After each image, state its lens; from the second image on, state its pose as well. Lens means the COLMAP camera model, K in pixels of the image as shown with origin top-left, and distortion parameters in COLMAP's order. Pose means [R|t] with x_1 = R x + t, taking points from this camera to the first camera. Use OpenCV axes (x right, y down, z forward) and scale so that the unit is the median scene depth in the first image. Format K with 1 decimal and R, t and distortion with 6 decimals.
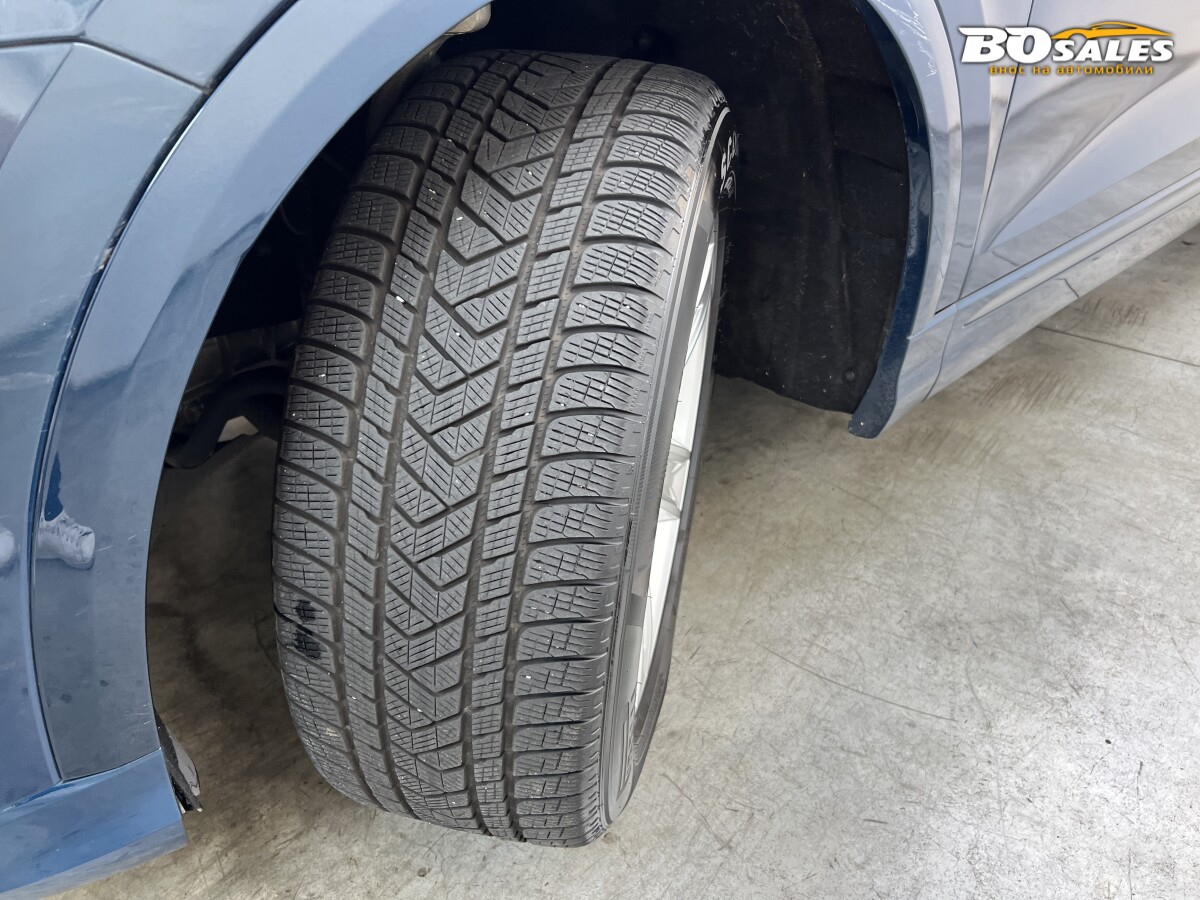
lens RADIAL K [[907.1, 0, 634.8], [0, 907.1, 486.4], [0, 0, 1]] dist [0.034841, -0.035497]
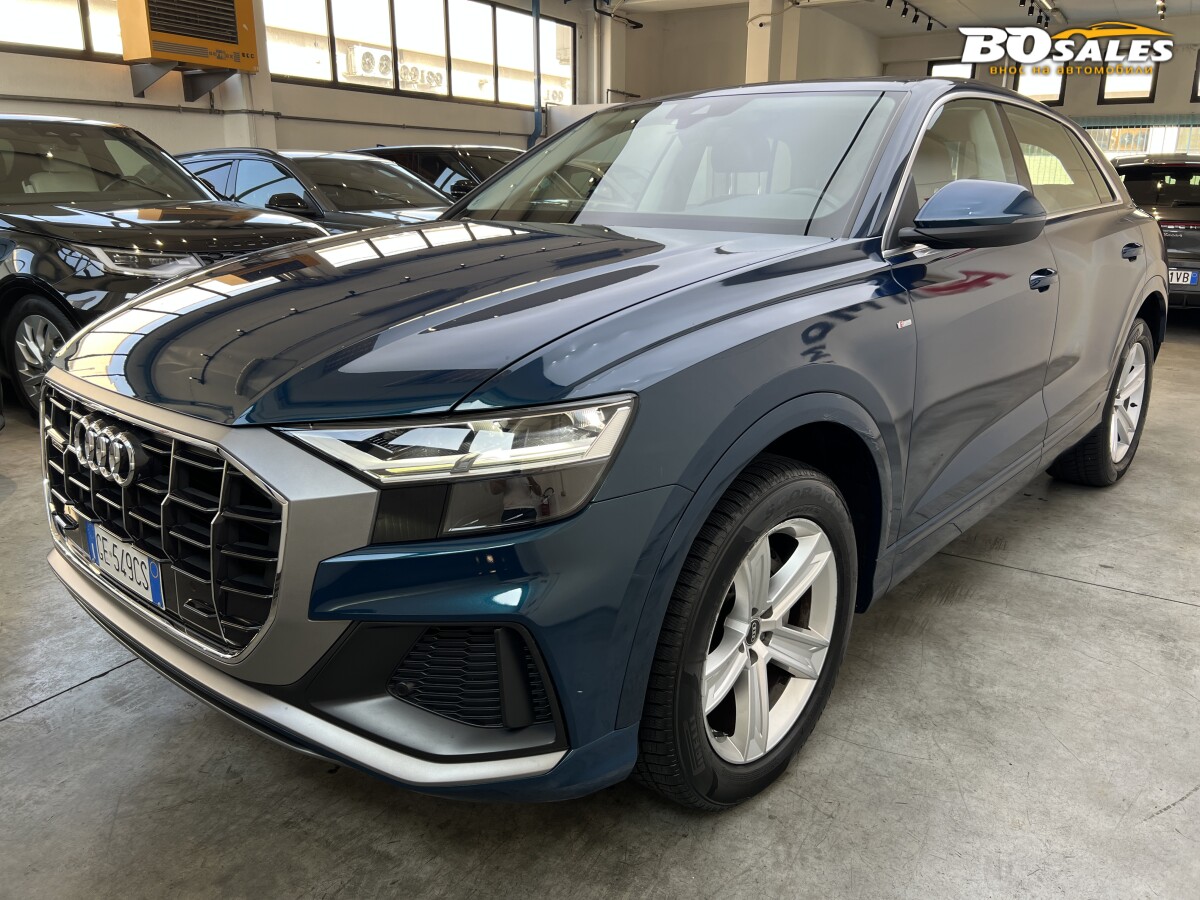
lens RADIAL K [[907.1, 0, 625.6], [0, 907.1, 410.2], [0, 0, 1]] dist [0.034841, -0.035497]
pose [[0.996264, -0.028028, 0.081691, -0.425464], [0.054276, 0.938941, -0.339770, 0.189545], [-0.067180, 0.342934, 0.936954, -1.003089]]
